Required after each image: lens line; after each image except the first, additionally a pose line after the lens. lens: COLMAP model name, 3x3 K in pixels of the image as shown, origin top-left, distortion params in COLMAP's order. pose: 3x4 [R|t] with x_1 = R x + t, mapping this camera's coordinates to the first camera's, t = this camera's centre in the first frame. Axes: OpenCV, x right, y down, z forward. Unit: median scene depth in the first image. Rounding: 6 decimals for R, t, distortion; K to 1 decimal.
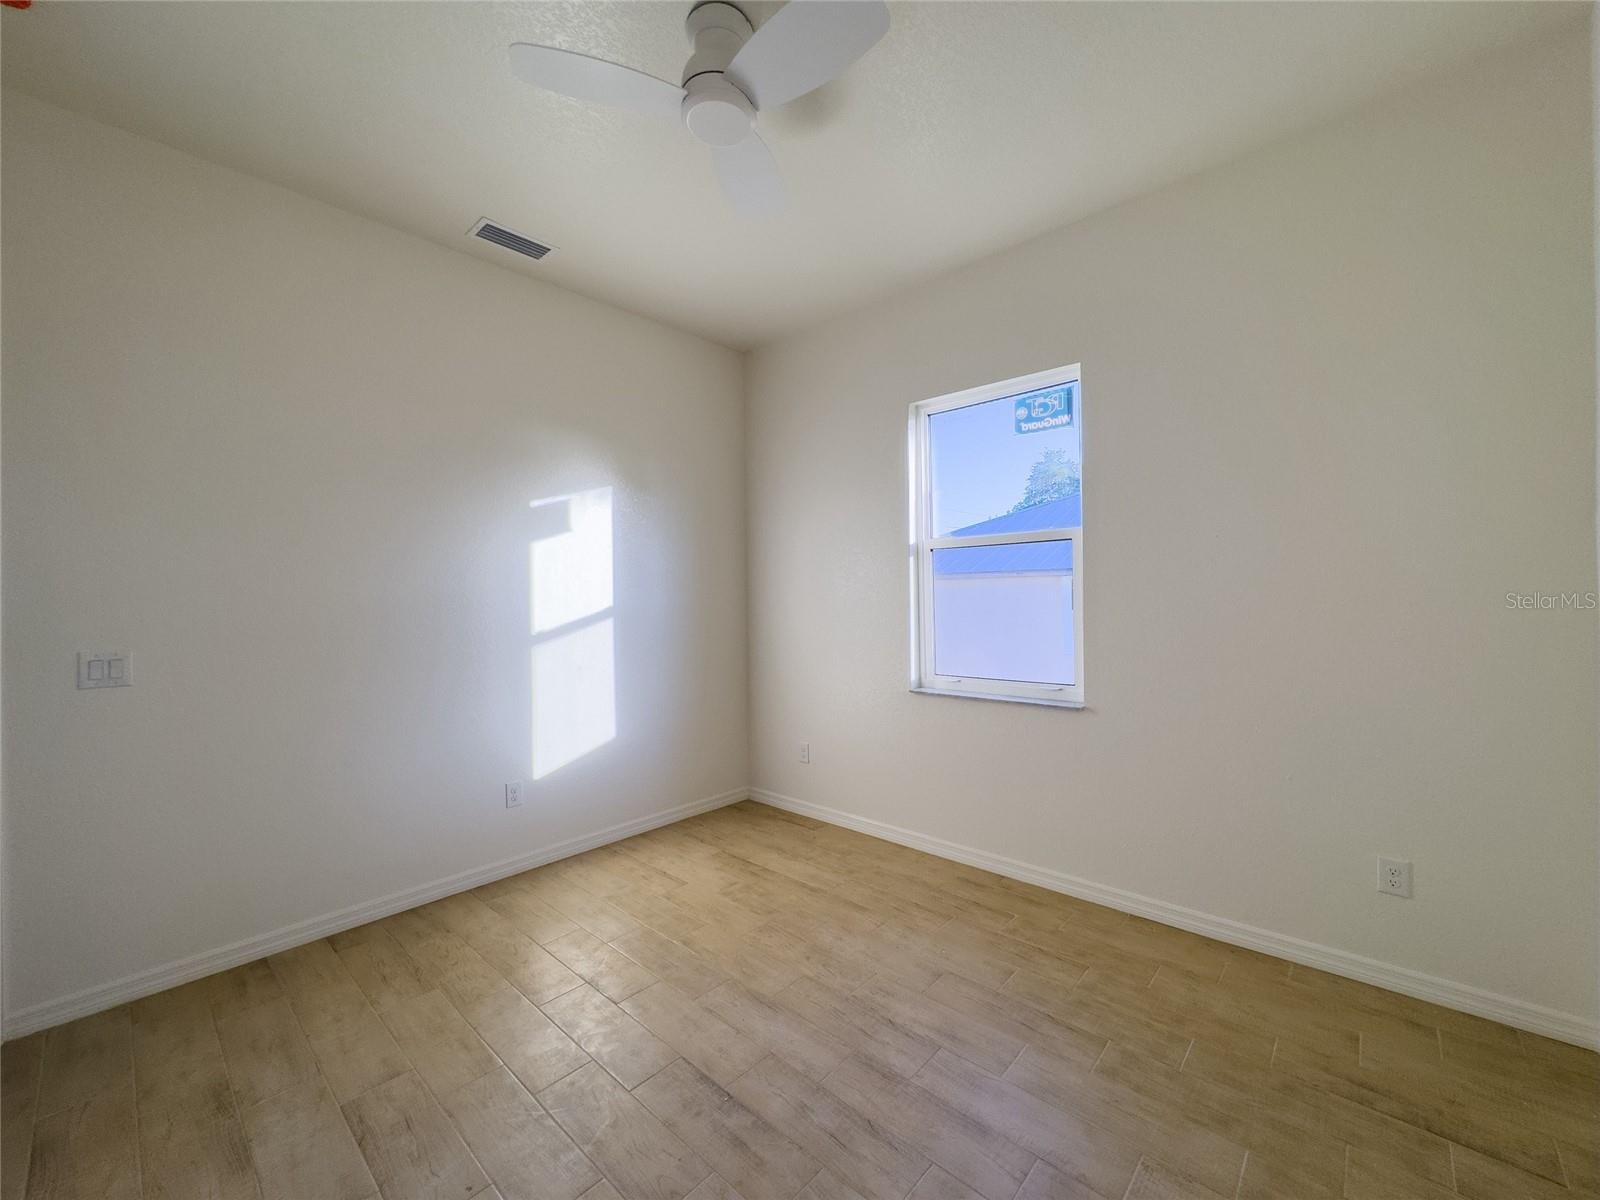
lens RADIAL K [[634.9, 0, 796.0], [0, 634.9, 602.7], [0, 0, 1]] dist [0.001239, 0.000146]
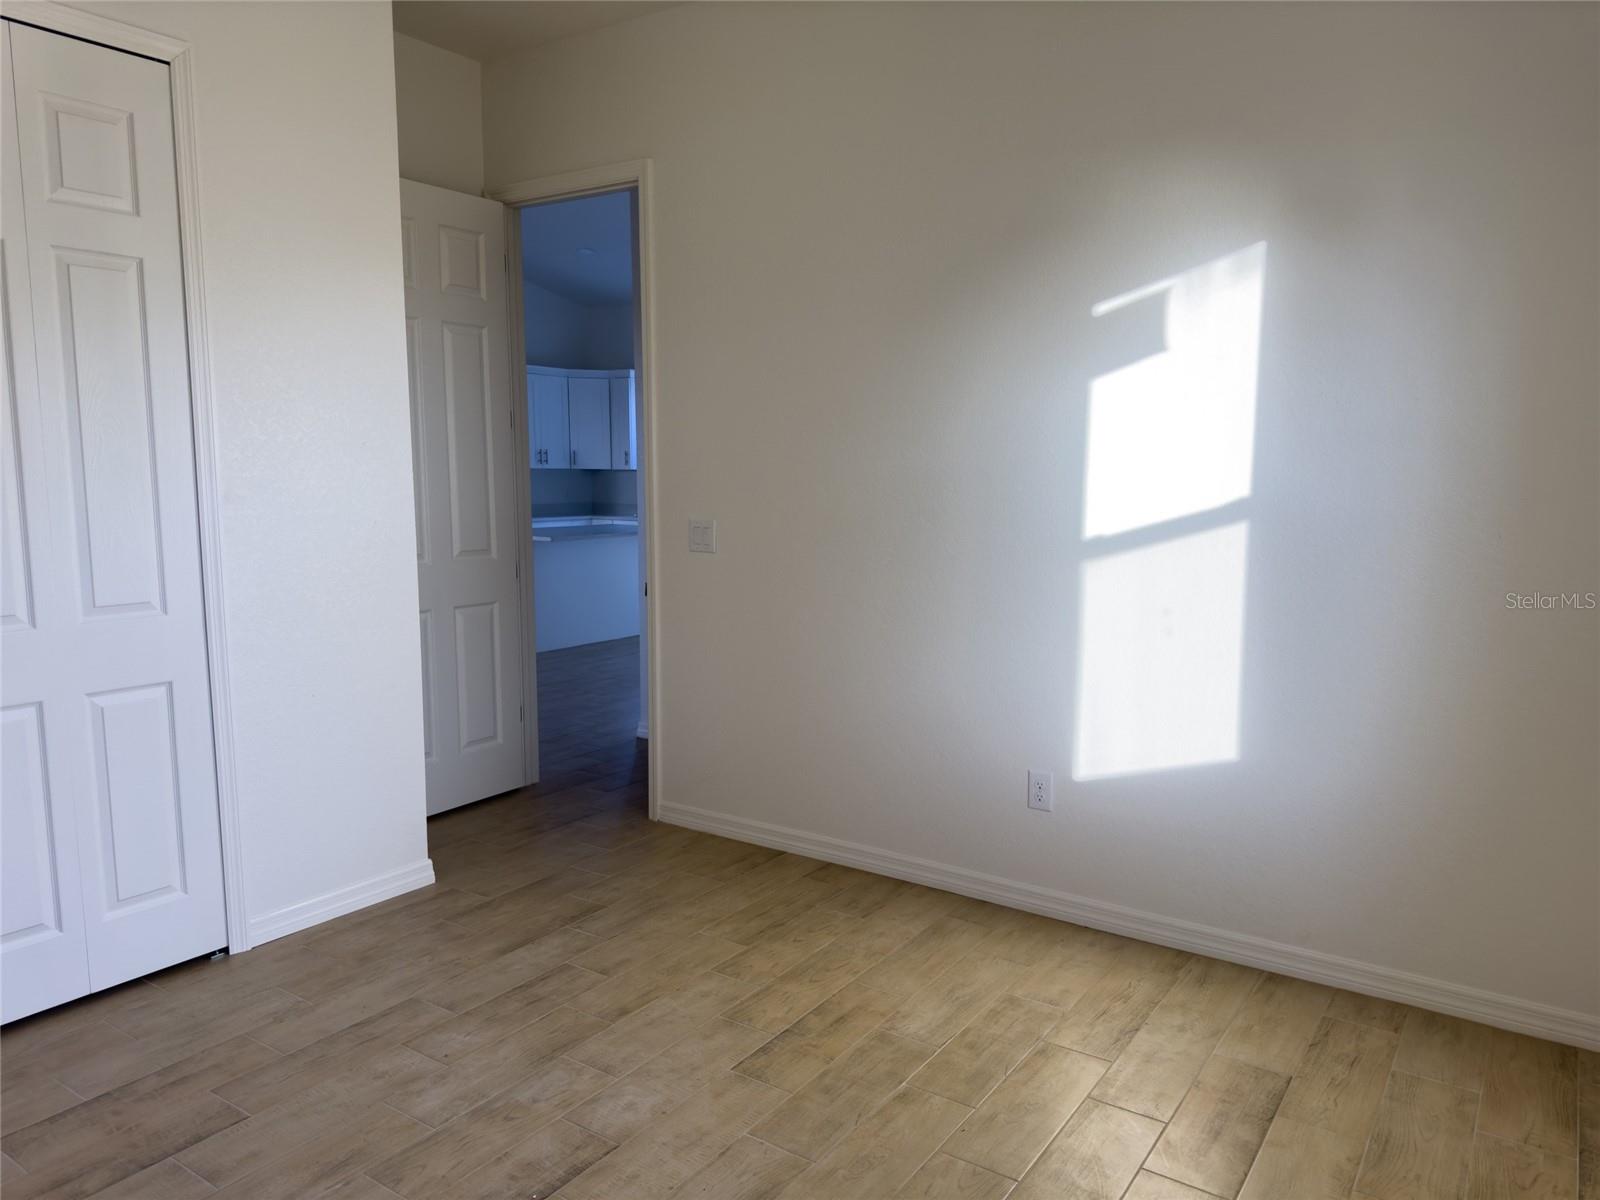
lens RADIAL K [[1117.6, 0, 800.8], [0, 1117.6, 611.3], [0, 0, 1]] dist [0.053134, -0.076924]
pose [[0.140596, 0.144455, -0.979472, 0.572110], [-0.013927, 0.989489, 0.143934, -0.030406], [0.989969, -0.006595, 0.141130, 0.594413]]
